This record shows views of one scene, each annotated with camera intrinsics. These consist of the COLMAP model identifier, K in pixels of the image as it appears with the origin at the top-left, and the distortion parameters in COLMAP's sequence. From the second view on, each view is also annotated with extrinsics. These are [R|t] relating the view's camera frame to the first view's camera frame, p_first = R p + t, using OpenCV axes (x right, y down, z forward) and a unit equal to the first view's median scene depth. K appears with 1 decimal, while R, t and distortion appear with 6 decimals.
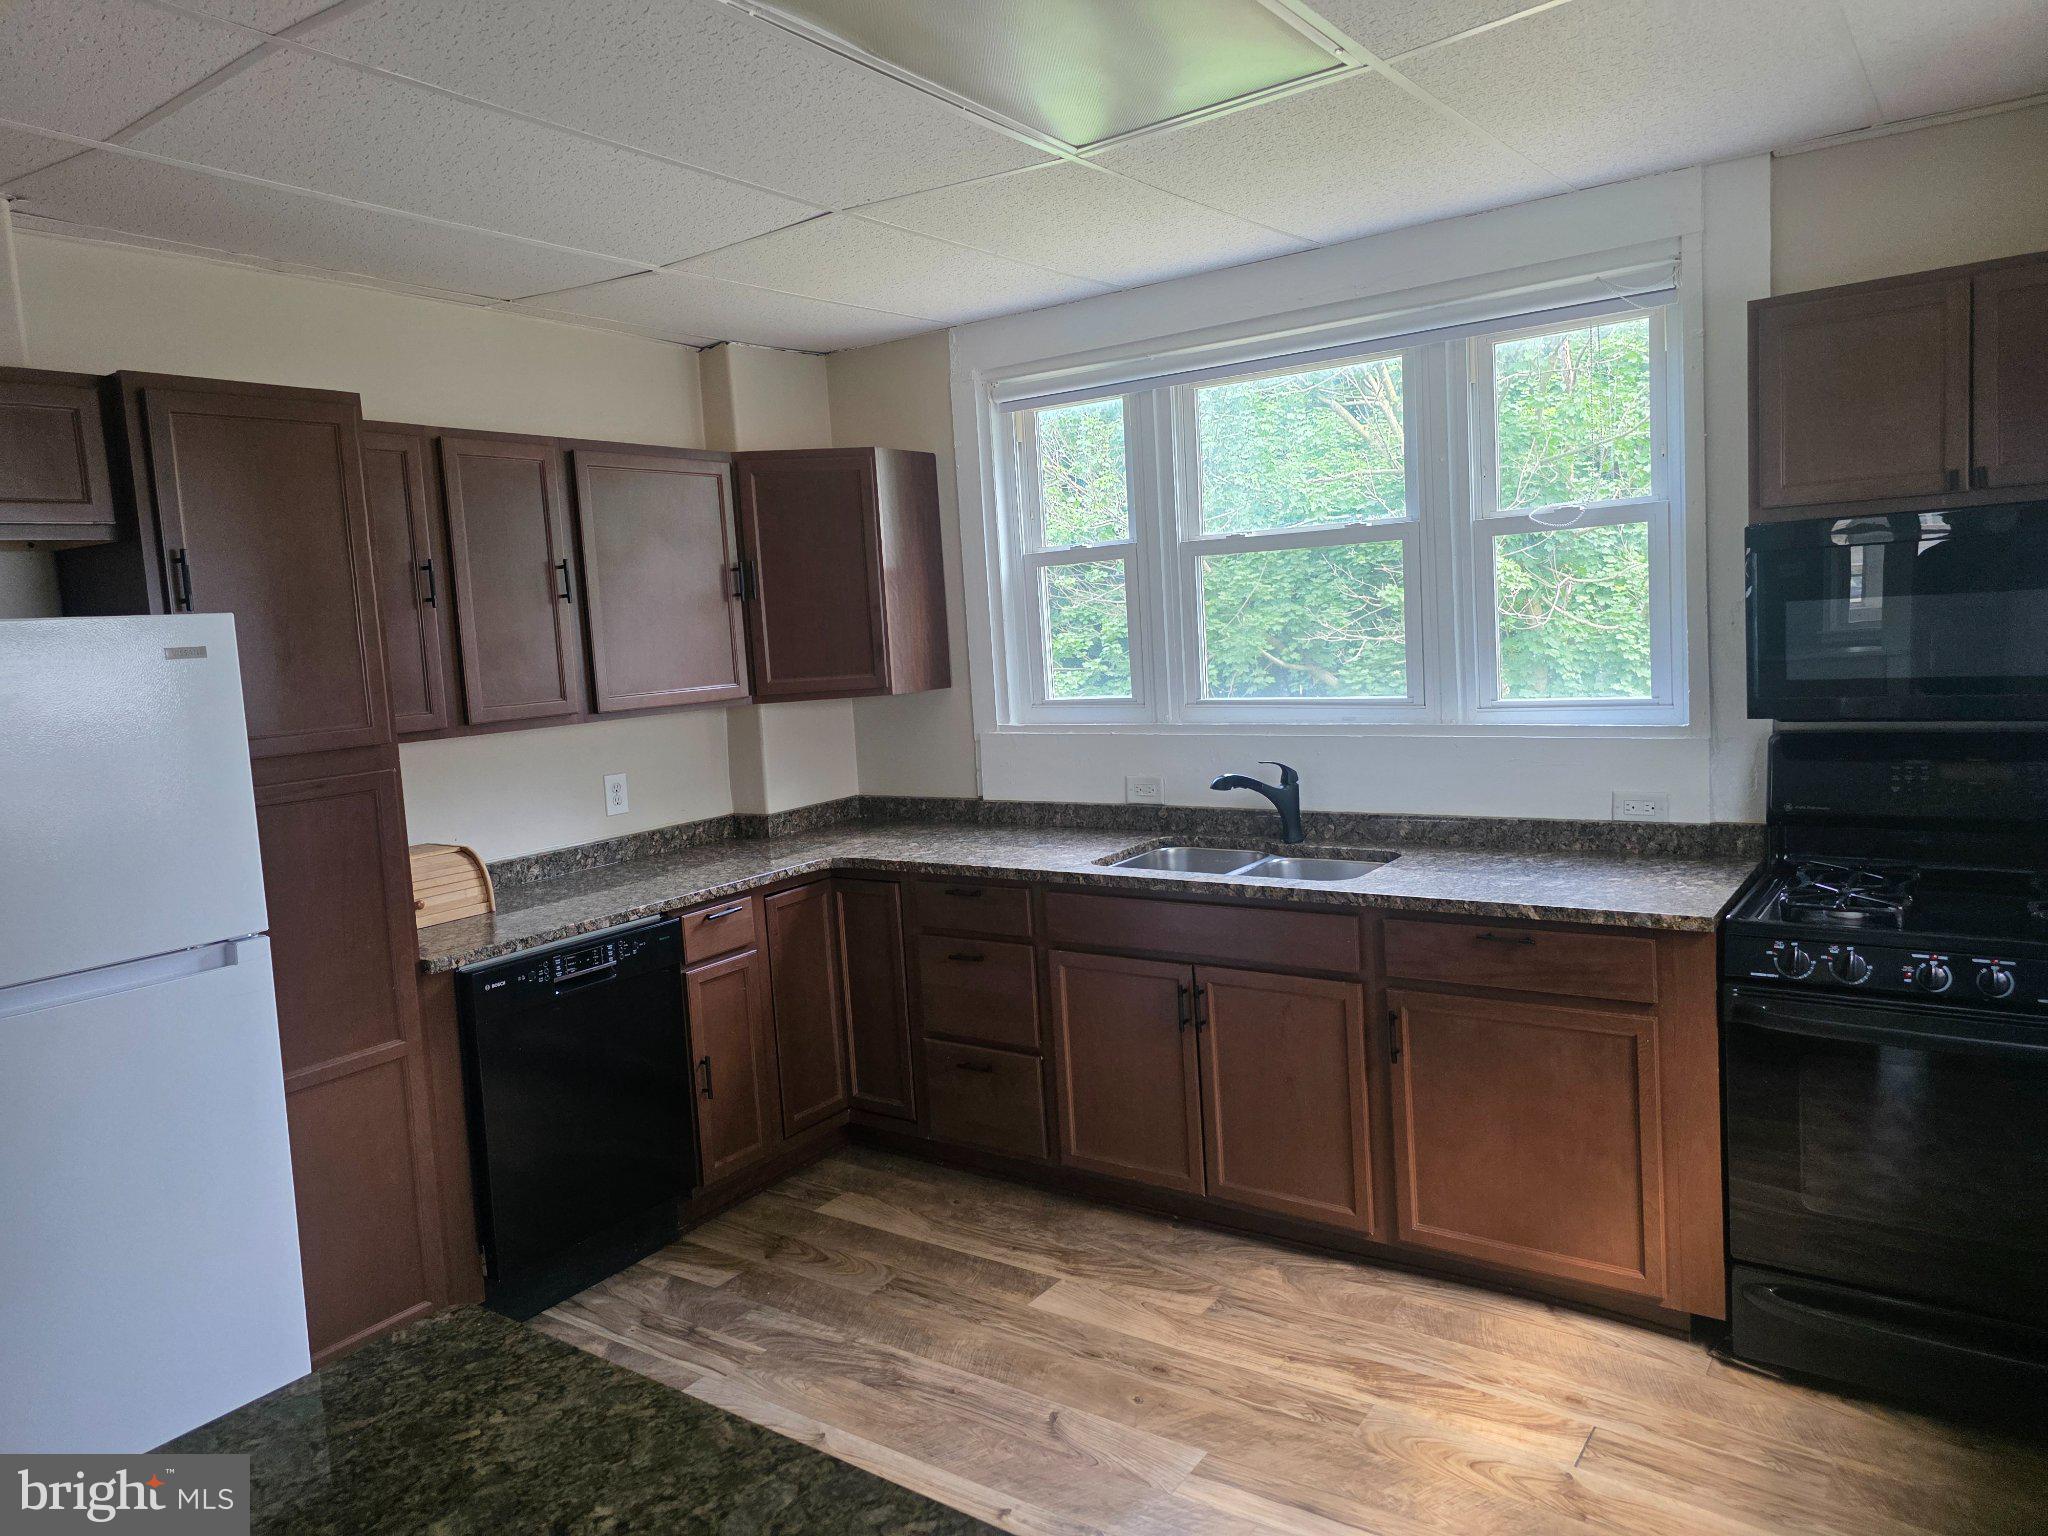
lens RADIAL K [[1381.3, 0, 1026.1], [0, 1381.3, 761.6], [0, 0, 1]] dist [0.042228, -0.034309]
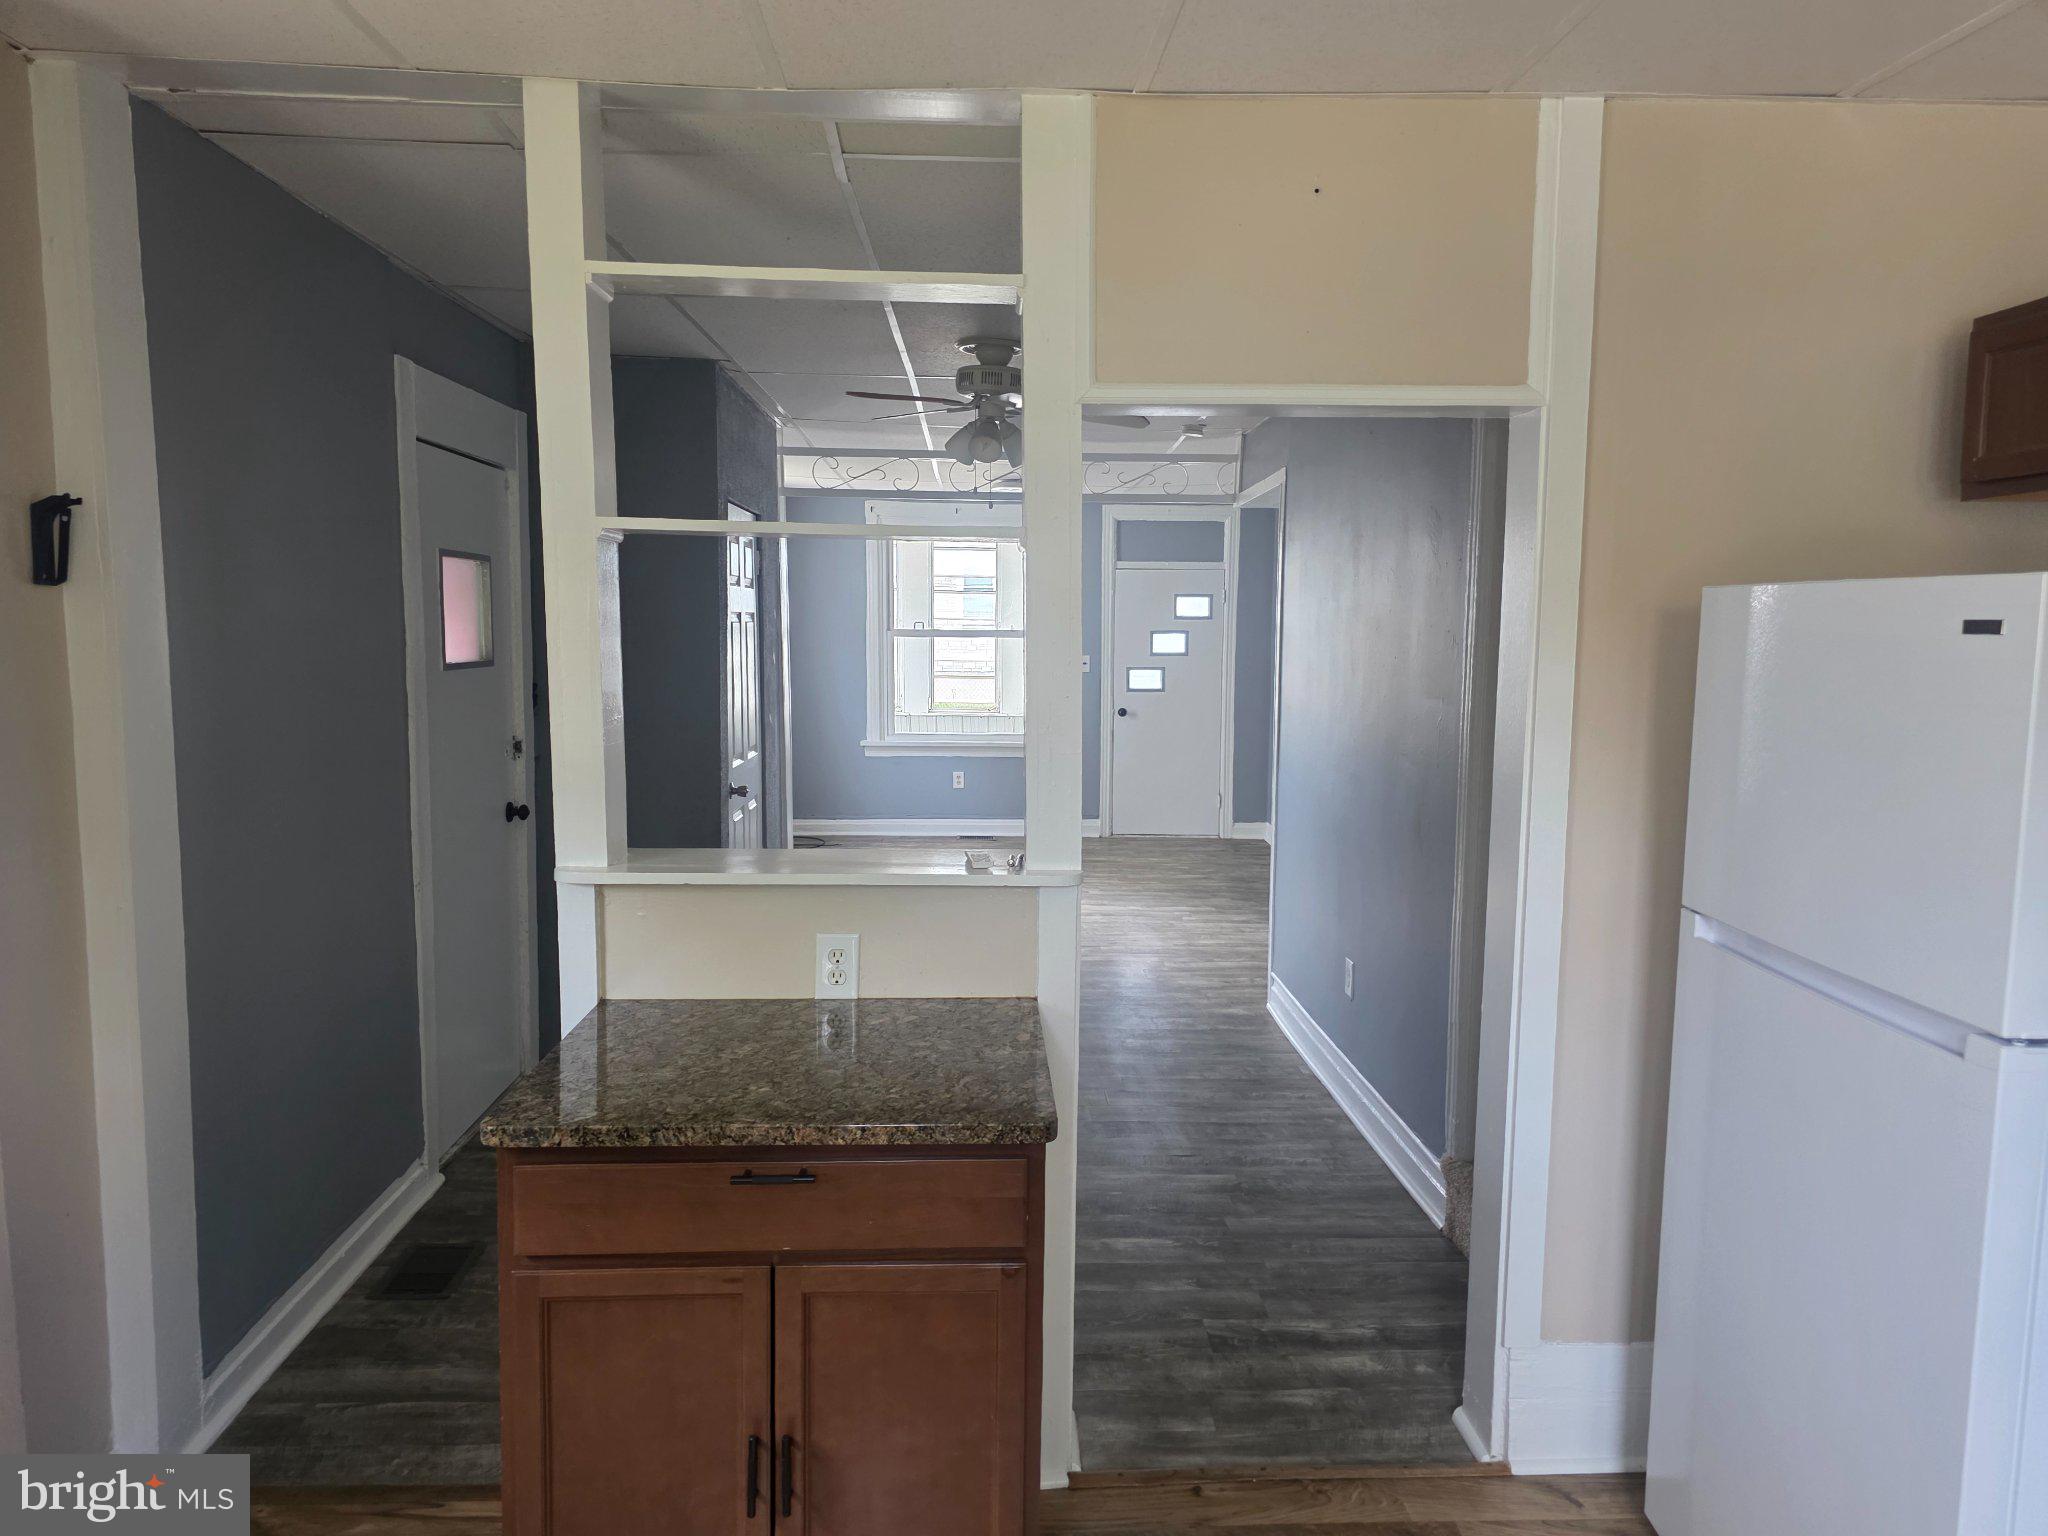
lens RADIAL K [[1381.3, 0, 1034.7], [0, 1381.3, 748.3], [0, 0, 1]] dist [0.042228, -0.034309]
pose [[-0.783510, 0.114753, -0.610691, 0.333335], [-0.025128, 0.976145, 0.215662, -0.218288], [0.620871, 0.184319, -0.761936, 1.703092]]
